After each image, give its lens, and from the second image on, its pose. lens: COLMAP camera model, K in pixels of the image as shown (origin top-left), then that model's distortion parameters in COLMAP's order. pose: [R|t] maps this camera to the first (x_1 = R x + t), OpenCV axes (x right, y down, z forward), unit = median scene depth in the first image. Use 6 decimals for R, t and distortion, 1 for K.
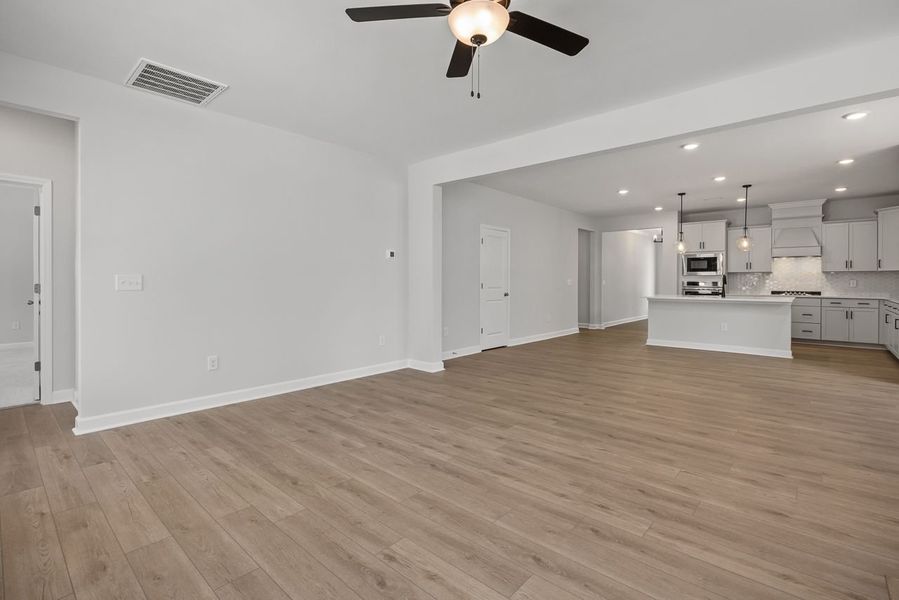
lens RADIAL K [[411.6, 0, 451.3], [0, 411.6, 293.3], [0, 0, 1]] dist [-0.010565, -0.000634]
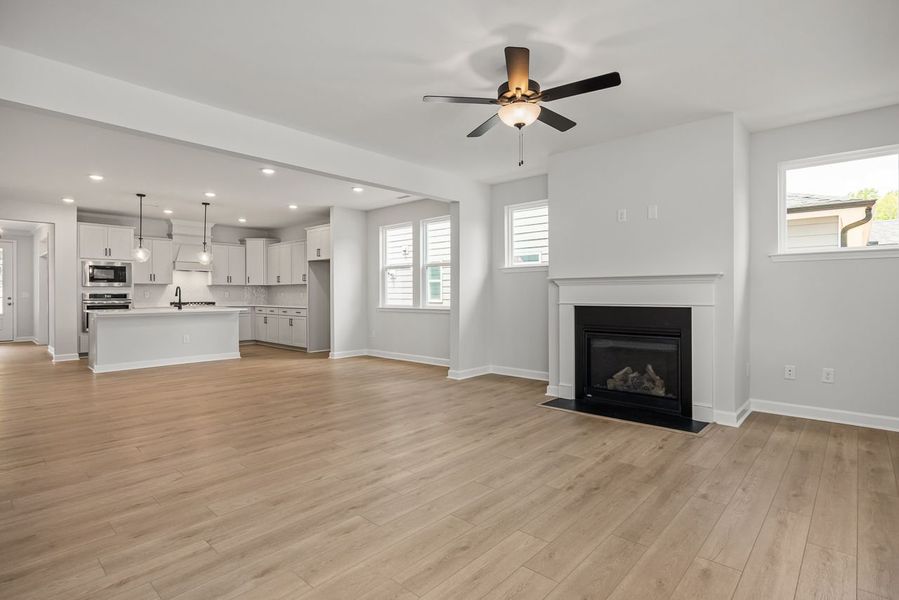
lens RADIAL K [[449.8, 0, 444.5], [0, 449.8, 298.0], [0, 0, 1]] dist [0.003571, 0.001916]
pose [[0.026152, -0.010694, 0.999601, -0.858892], [0.029468, 0.999516, 0.009922, -0.020748], [-0.999224, 0.029197, 0.026455, 0.689102]]
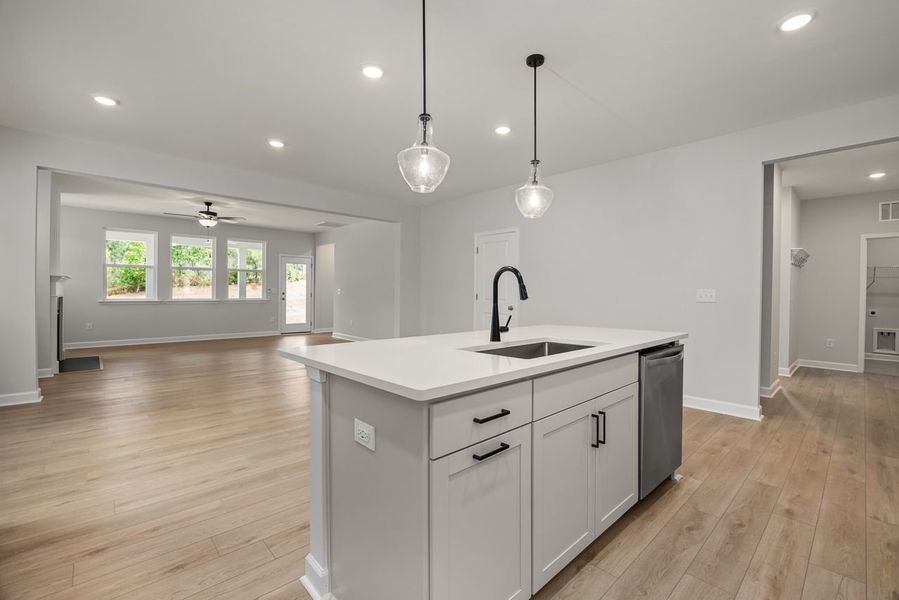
lens RADIAL K [[384.9, 0, 450.3], [0, 384.9, 293.4], [0, 0, 1]] dist [0.001704, -0.000035]
pose [[-0.117506, 0.001153, -0.993072, 1.935678], [-0.038839, 0.999229, 0.005755, -0.058566], [0.992312, 0.039246, -0.117370, 2.073086]]
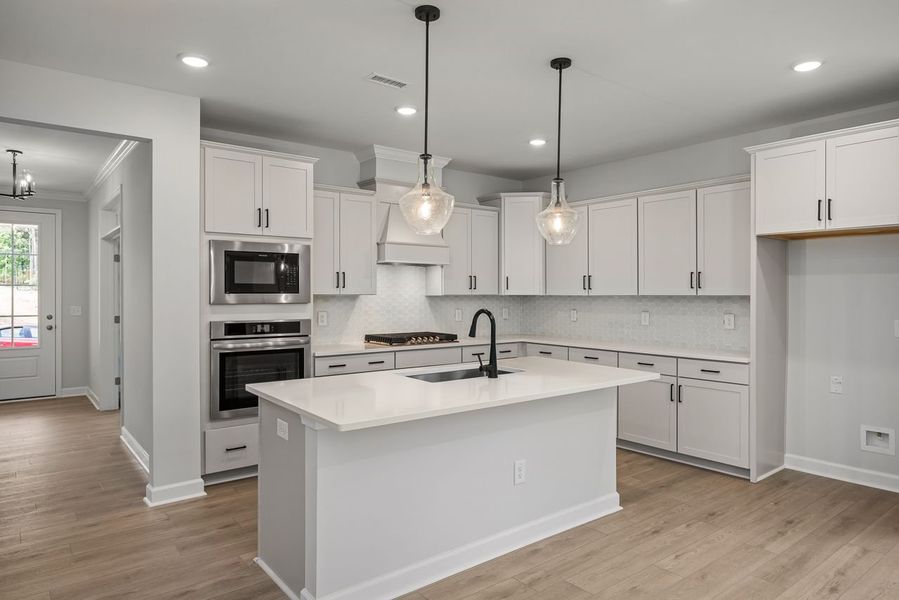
lens RADIAL K [[570.4, 0, 456.2], [0, 570.4, 297.5], [0, 0, 1]] dist [0.001339, 0.005698]
pose [[0.177438, -0.006477, 0.984111, 0.419998], [0.024655, 0.999694, 0.002134, -0.119949], [-0.983823, 0.023884, 0.177543, 1.968467]]
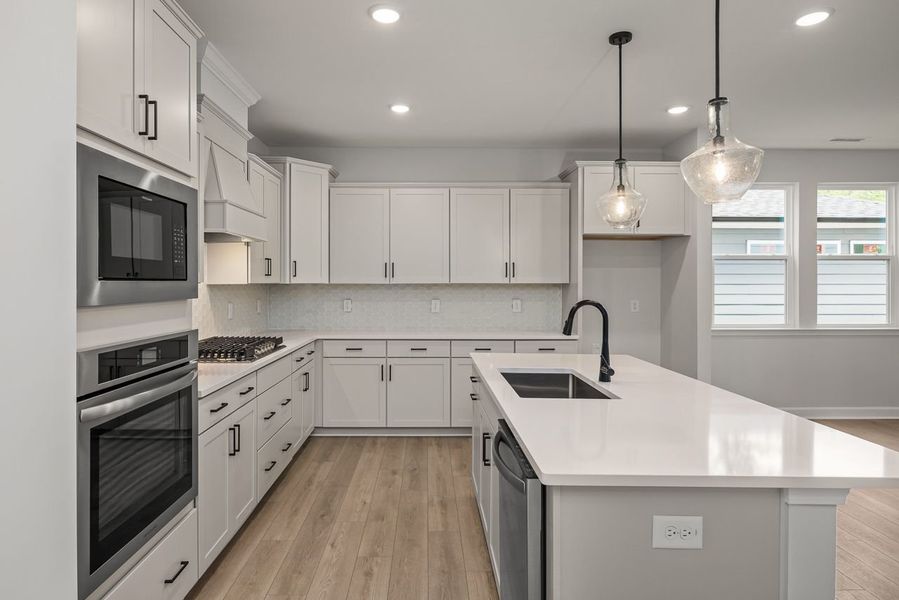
lens RADIAL K [[509.8, 0, 446.4], [0, 509.8, 290.5], [0, 0, 1]] dist [-0.029291, -0.001218]
pose [[-0.678910, -0.011645, 0.734130, 0.997331], [0.018388, 0.999291, 0.032856, -0.137880], [-0.733992, 0.035806, -0.678214, 2.734040]]
